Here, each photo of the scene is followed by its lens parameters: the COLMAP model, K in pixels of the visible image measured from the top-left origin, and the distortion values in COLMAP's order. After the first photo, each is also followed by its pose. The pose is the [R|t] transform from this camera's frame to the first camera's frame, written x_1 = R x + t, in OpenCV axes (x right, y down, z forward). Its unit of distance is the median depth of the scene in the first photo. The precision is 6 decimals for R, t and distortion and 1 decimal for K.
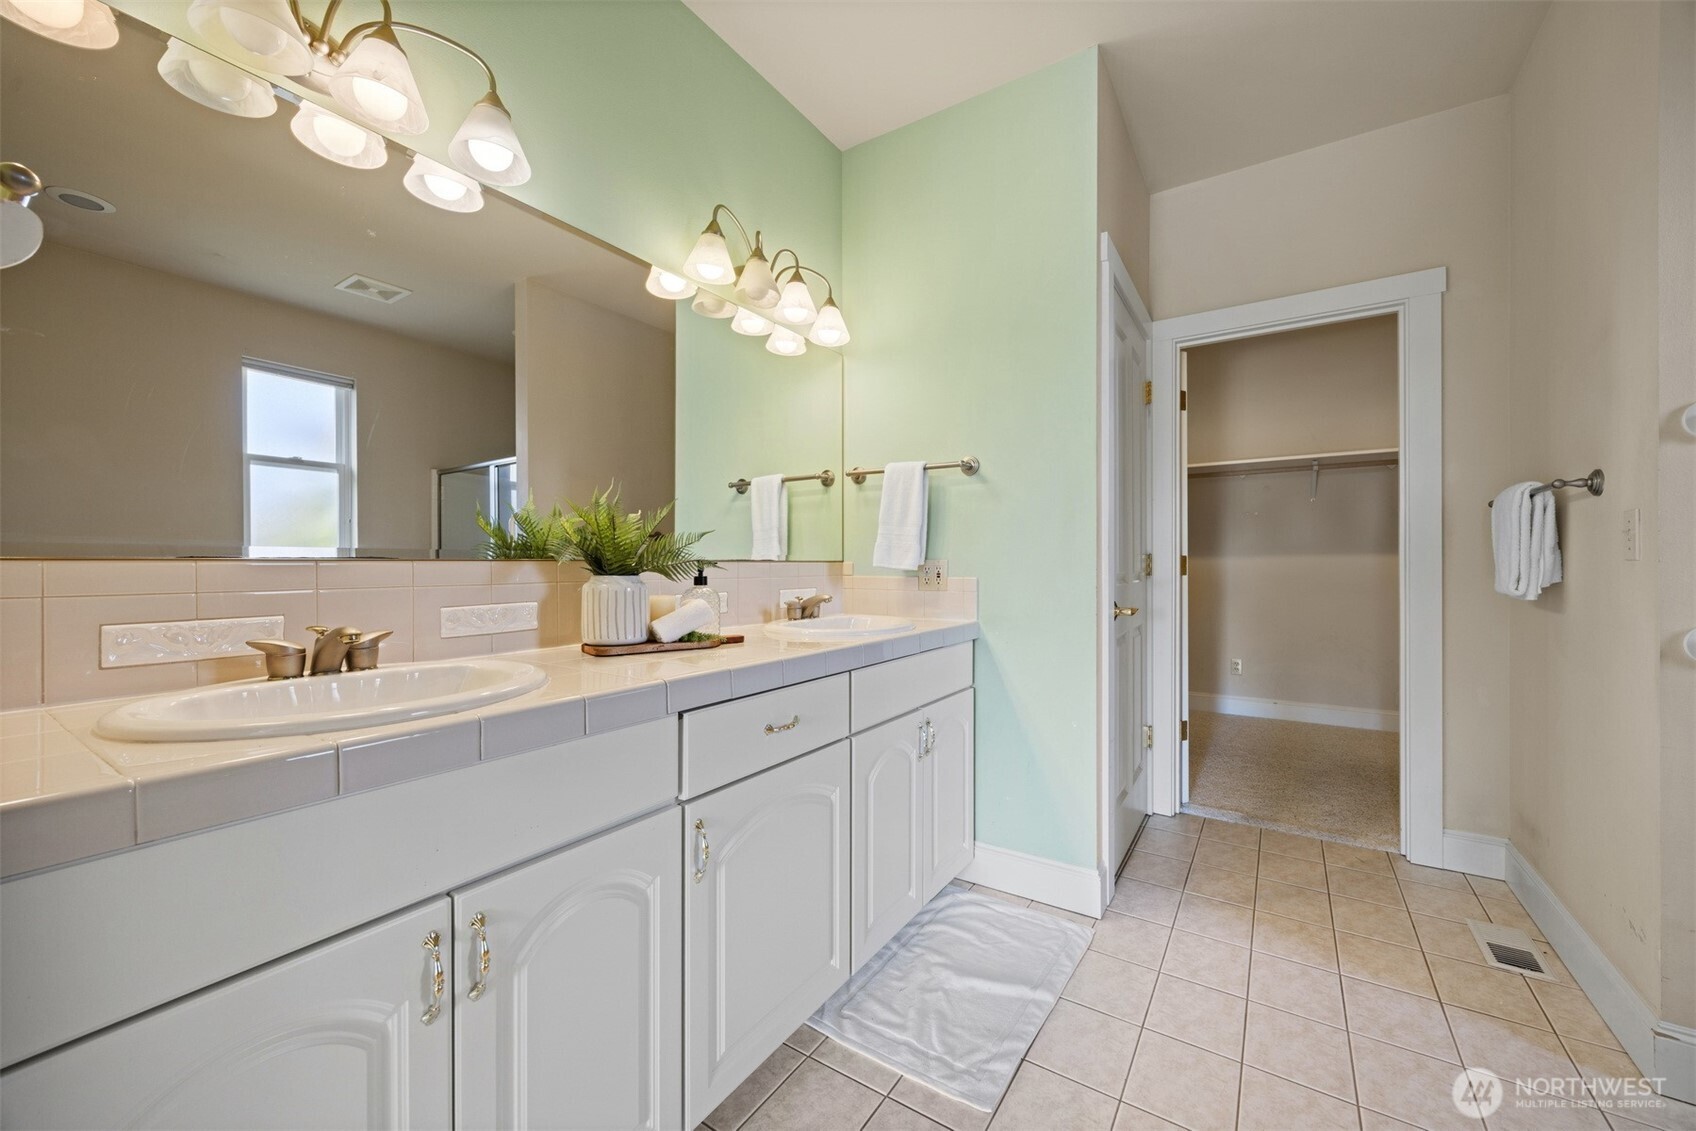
lens RADIAL K [[656.7, 0, 841.9], [0, 656.7, 564.6], [0, 0, 1]] dist [0.001276, 0.000088]
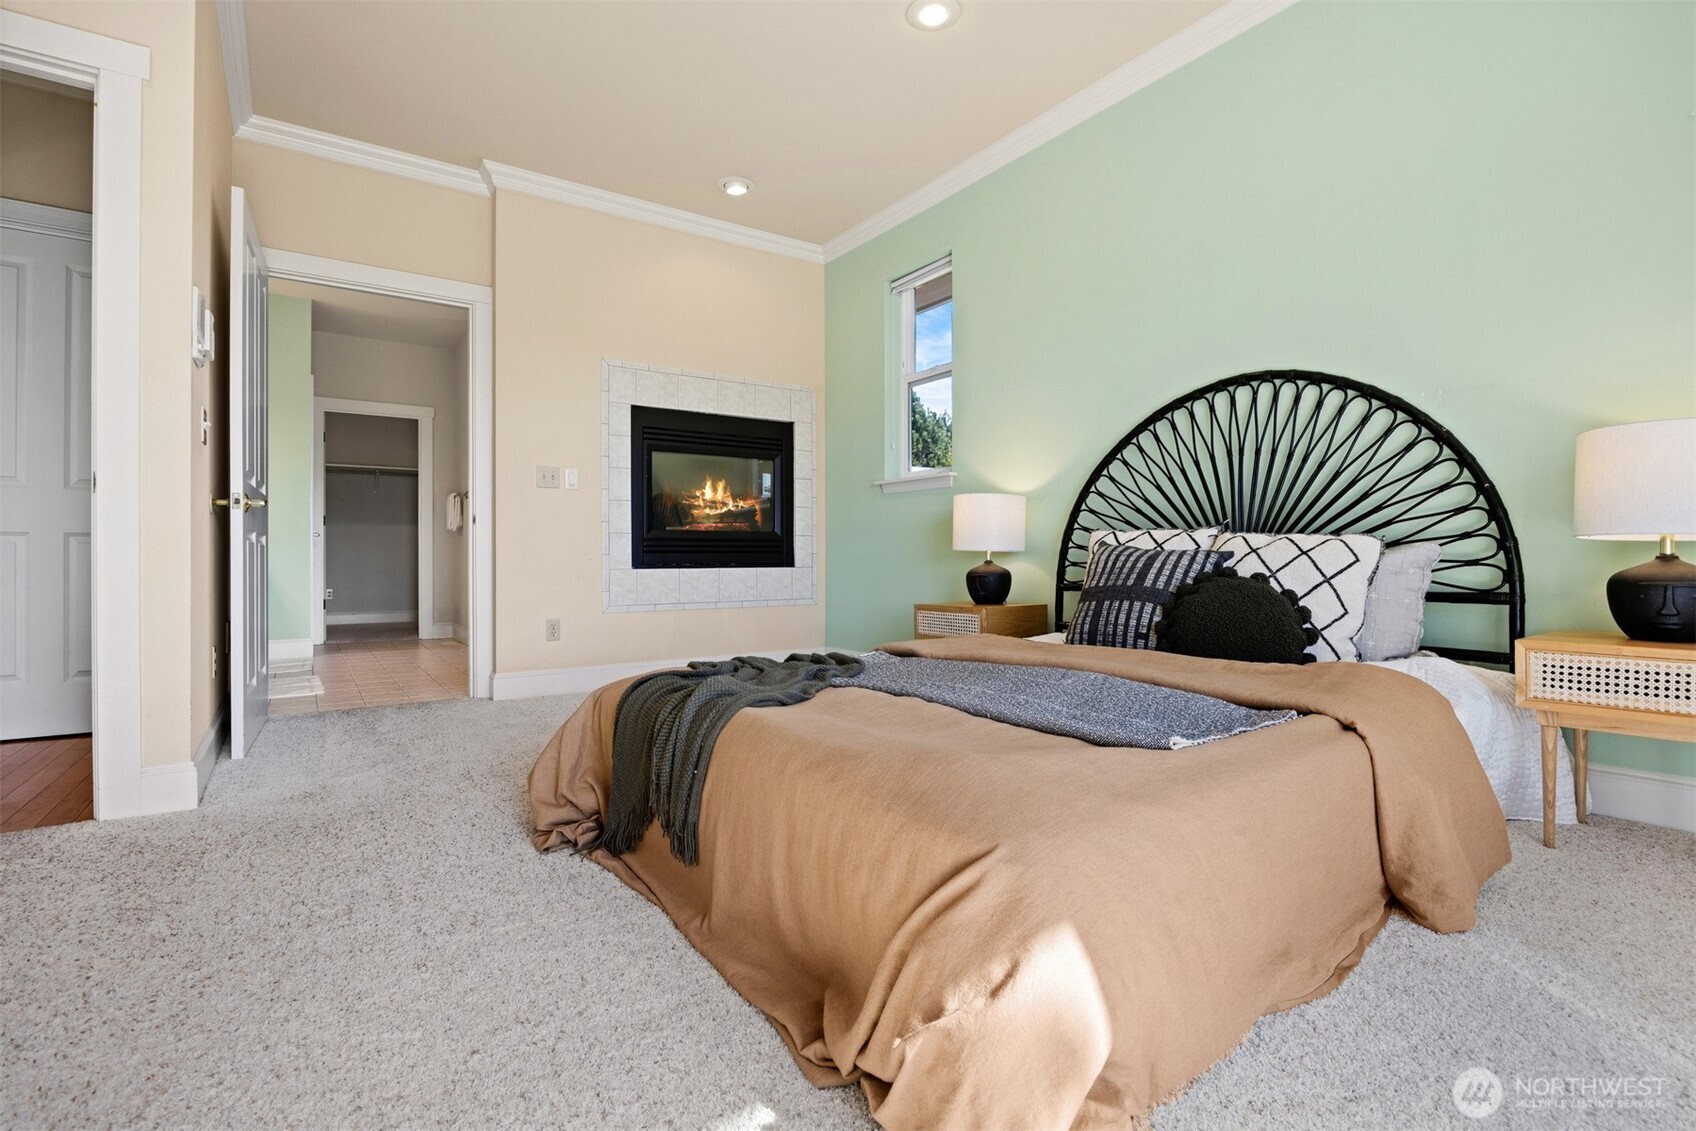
lens RADIAL K [[818.6, 0, 843.6], [0, 818.6, 558.9], [0, 0, 1]] dist [-0.001775, -0.000138]
pose [[0.380172, 0.006821, 0.924891, -1.463489], [-0.000564, 0.999974, -0.007143, 0.170570], [-0.924916, 0.002194, 0.380166, -1.733844]]
